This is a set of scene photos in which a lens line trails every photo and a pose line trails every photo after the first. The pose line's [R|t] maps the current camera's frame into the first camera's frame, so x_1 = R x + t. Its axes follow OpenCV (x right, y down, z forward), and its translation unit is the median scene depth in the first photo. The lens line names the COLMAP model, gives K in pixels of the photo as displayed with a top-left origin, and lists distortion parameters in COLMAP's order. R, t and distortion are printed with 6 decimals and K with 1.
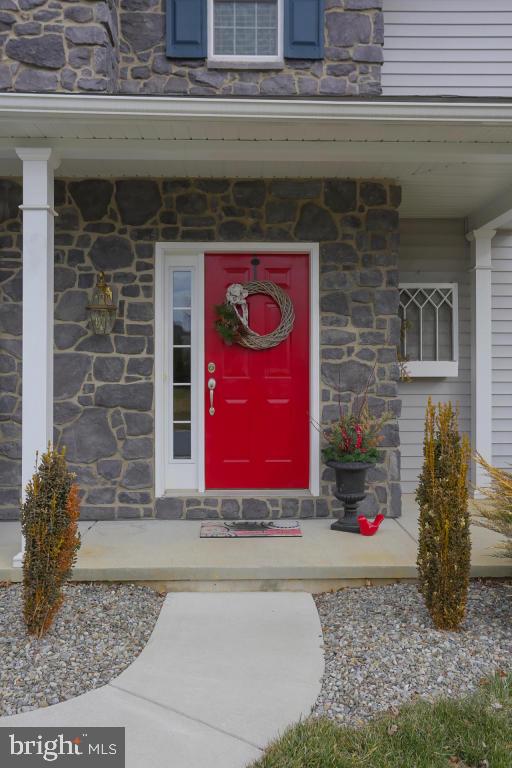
lens RADIAL K [[656.1, 0, 258.3], [0, 656.1, 382.1], [0, 0, 1]] dist [-0.008764, 0.059669]
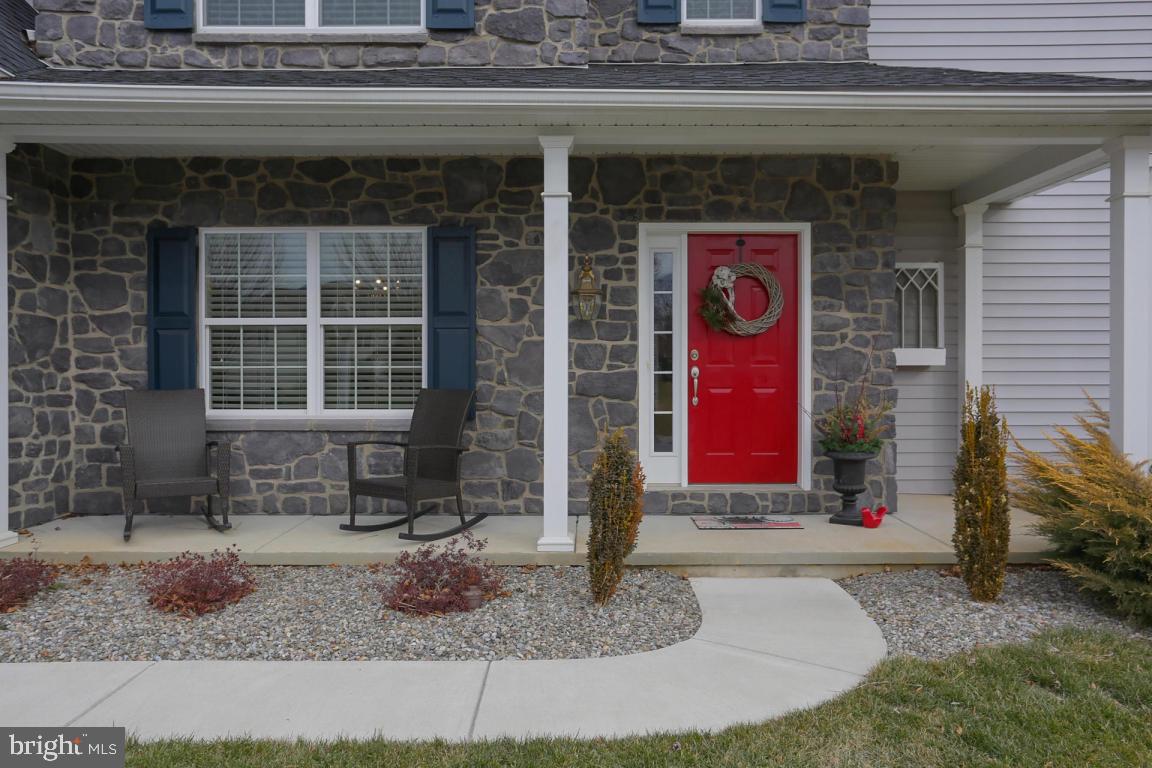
lens RADIAL K [[859.5, 0, 574.4], [0, 859.5, 391.9], [0, 0, 1]] dist [-0.033982, 0.049098]
pose [[0.999635, -0.000345, -0.027023, -0.216098], [0.000743, 0.999892, 0.014706, 0.013076], [0.027015, -0.014720, 0.999527, -0.247312]]
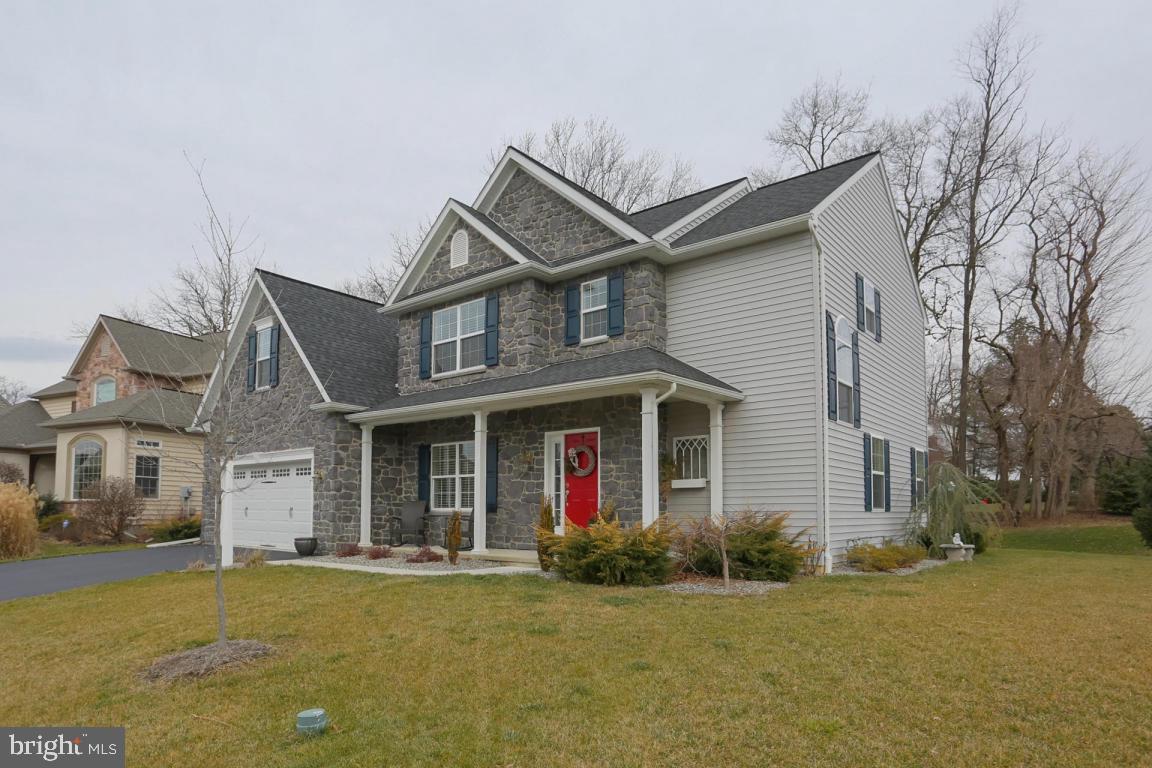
lens RADIAL K [[688.6, 0, 586.4], [0, 688.6, 490.0], [0, 0, 1]] dist [-0.000743, -0.000085]
pose [[0.755982, -0.018401, -0.654334, 1.560614], [0.001117, 0.999640, -0.026822, 0.058891], [0.654591, 0.019546, 0.755730, -0.758821]]
